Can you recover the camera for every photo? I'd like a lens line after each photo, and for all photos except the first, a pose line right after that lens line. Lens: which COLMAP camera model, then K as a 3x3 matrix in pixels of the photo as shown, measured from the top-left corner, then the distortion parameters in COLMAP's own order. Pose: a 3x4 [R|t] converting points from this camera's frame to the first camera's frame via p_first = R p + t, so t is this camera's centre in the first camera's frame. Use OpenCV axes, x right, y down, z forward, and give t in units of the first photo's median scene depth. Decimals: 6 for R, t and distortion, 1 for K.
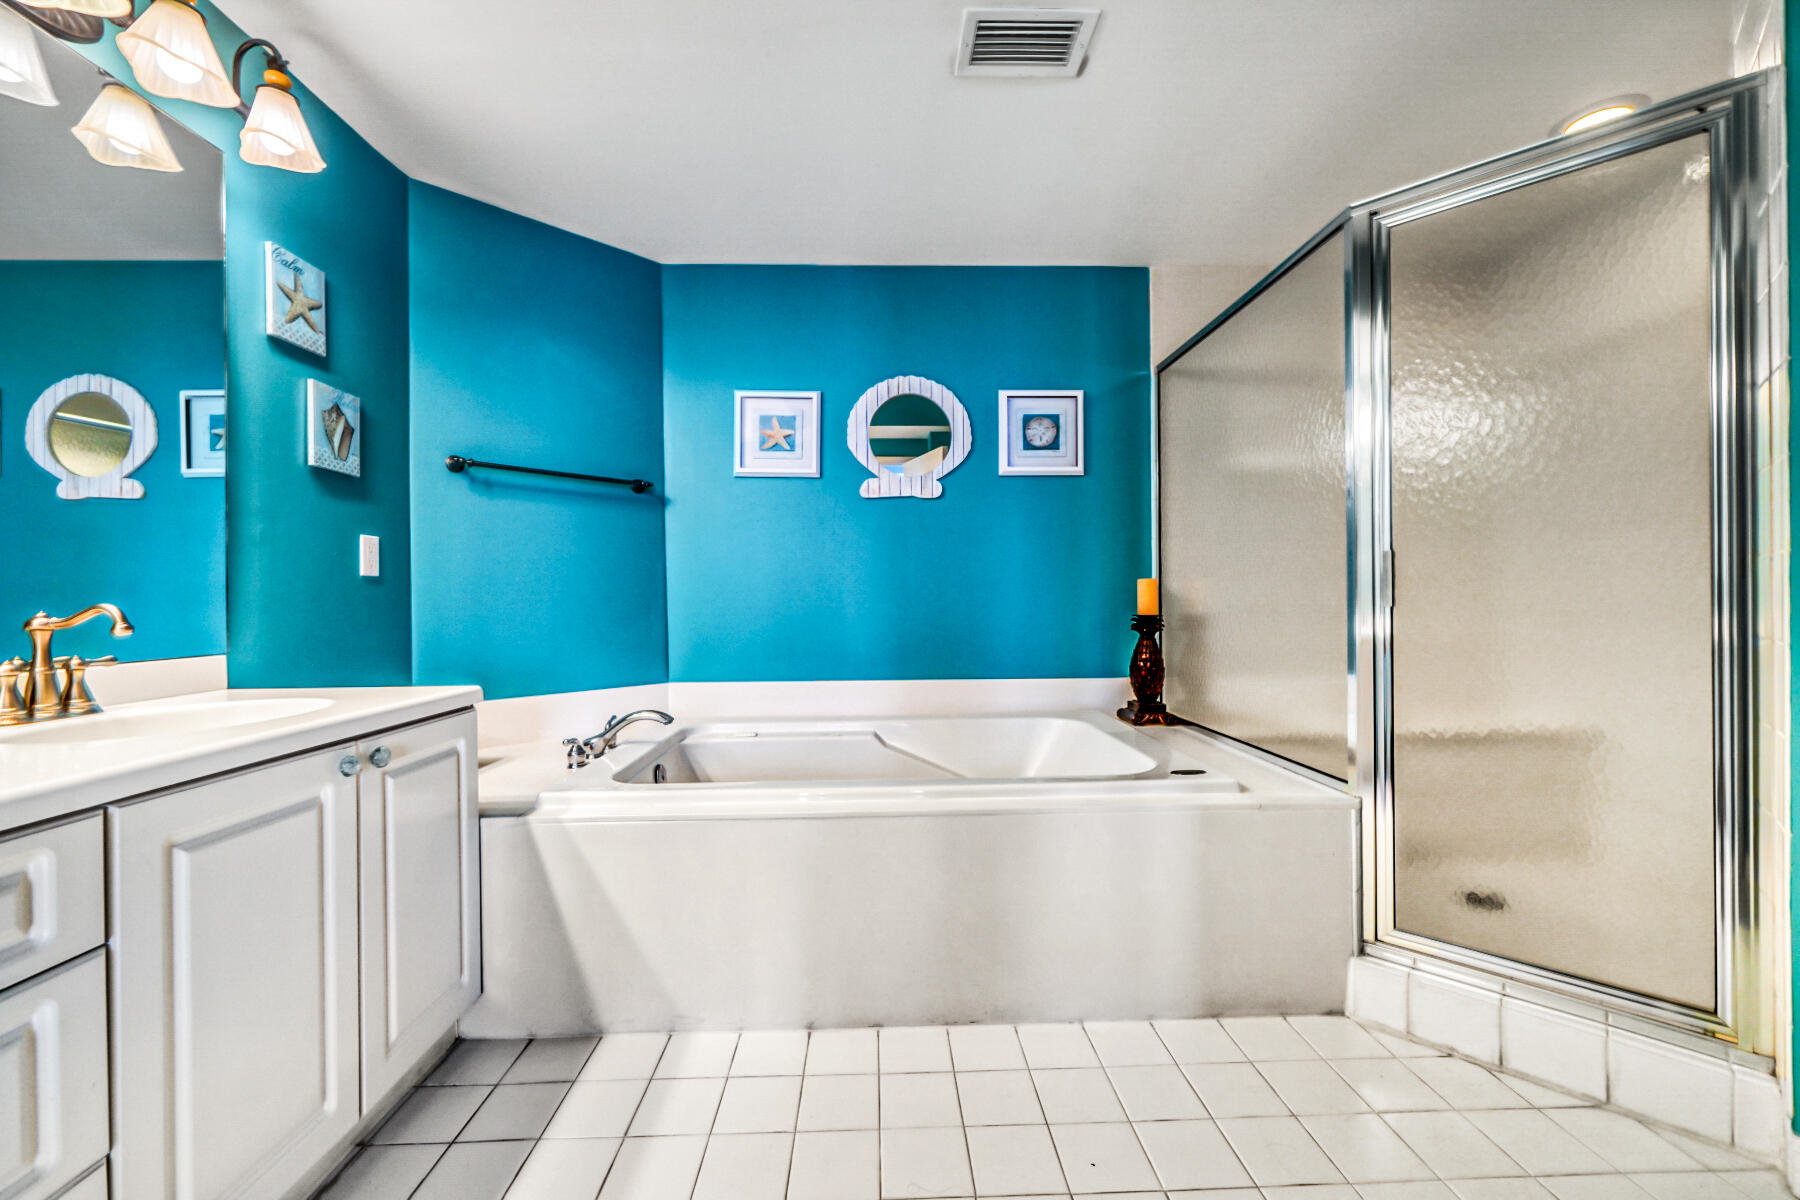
lens RADIAL K [[735.2, 0, 891.9], [0, 735.2, 598.6], [0, 0, 1]] dist [0.000887, 0.000041]
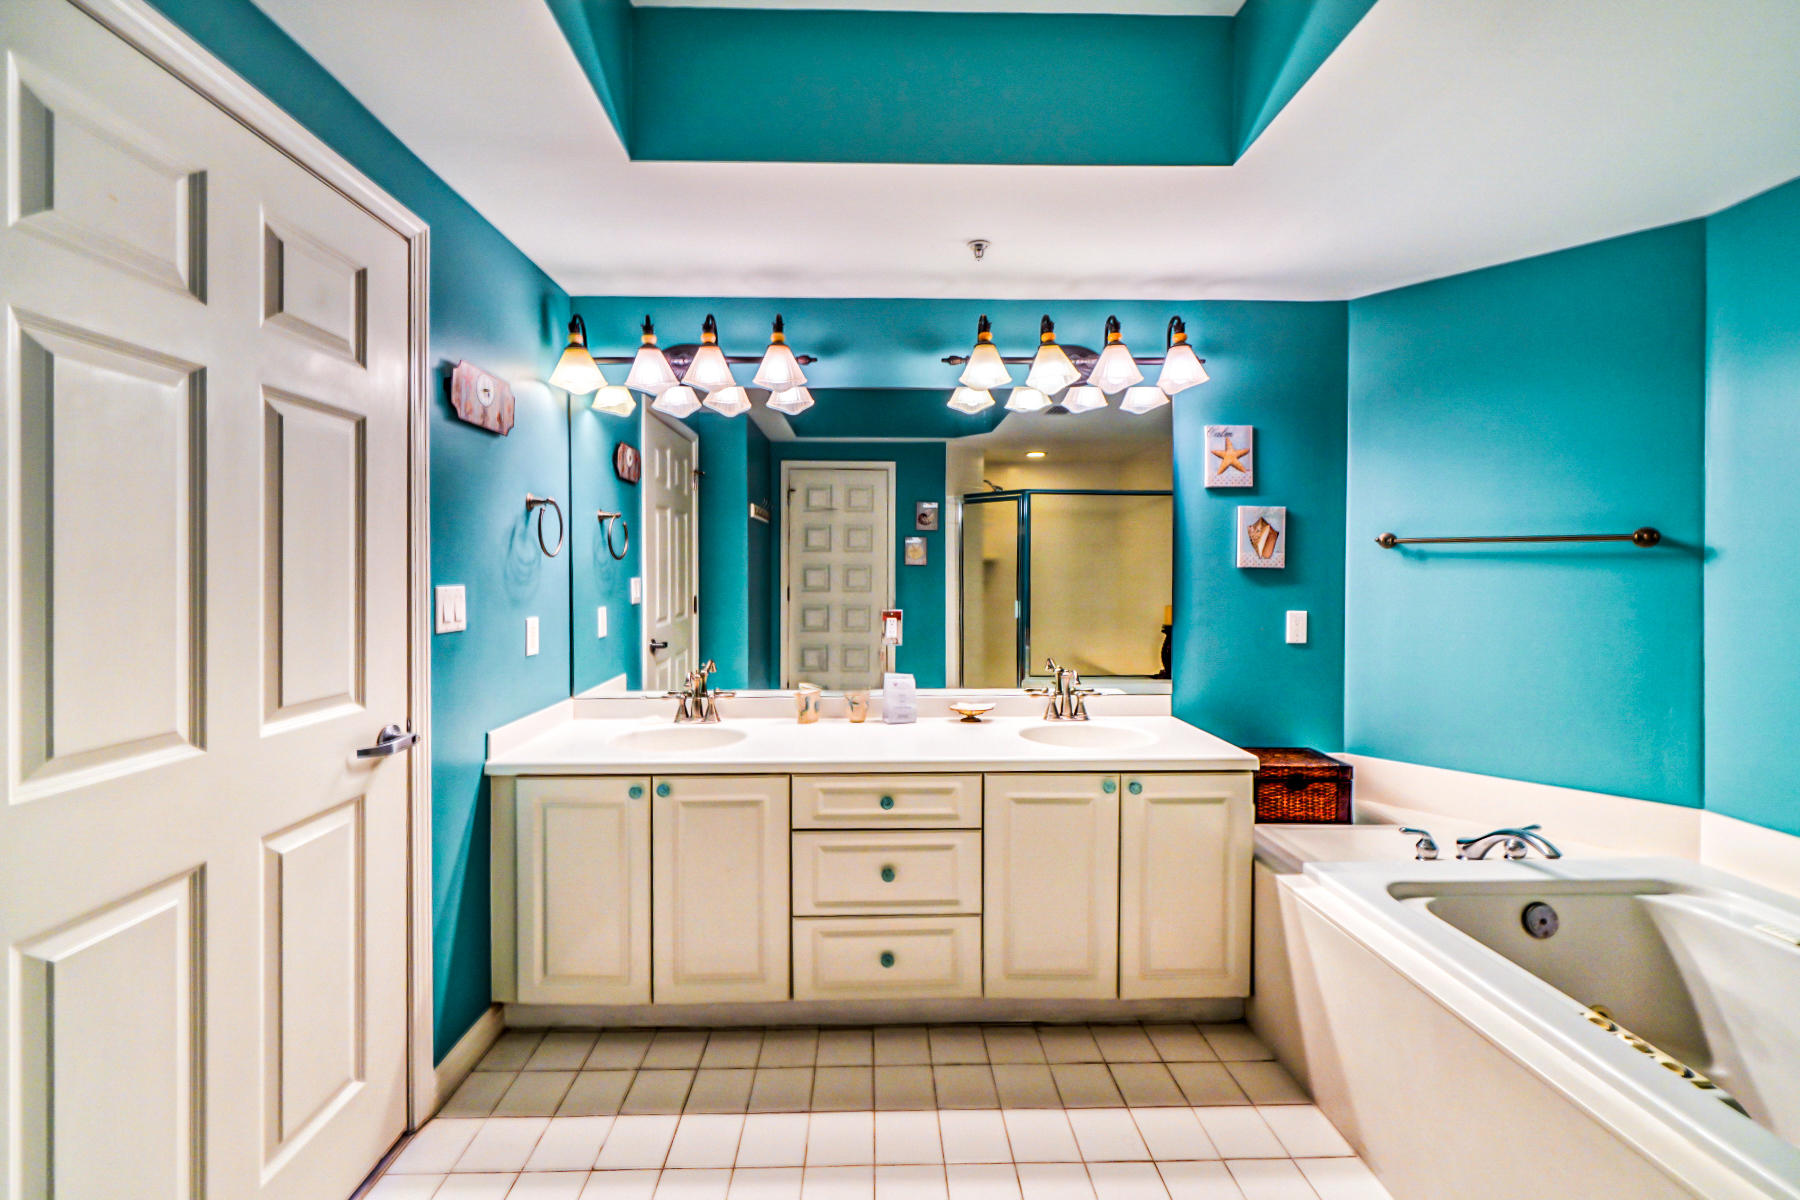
lens RADIAL K [[684.0, 0, 863.9], [0, 684.0, 572.9], [0, 0, 1]] dist [0.003080, -0.000518]
pose [[-0.026496, 0.009095, -0.999608, 0.541440], [0.007752, 0.999930, 0.008893, -0.181741], [0.999619, -0.007513, -0.026565, 0.299282]]
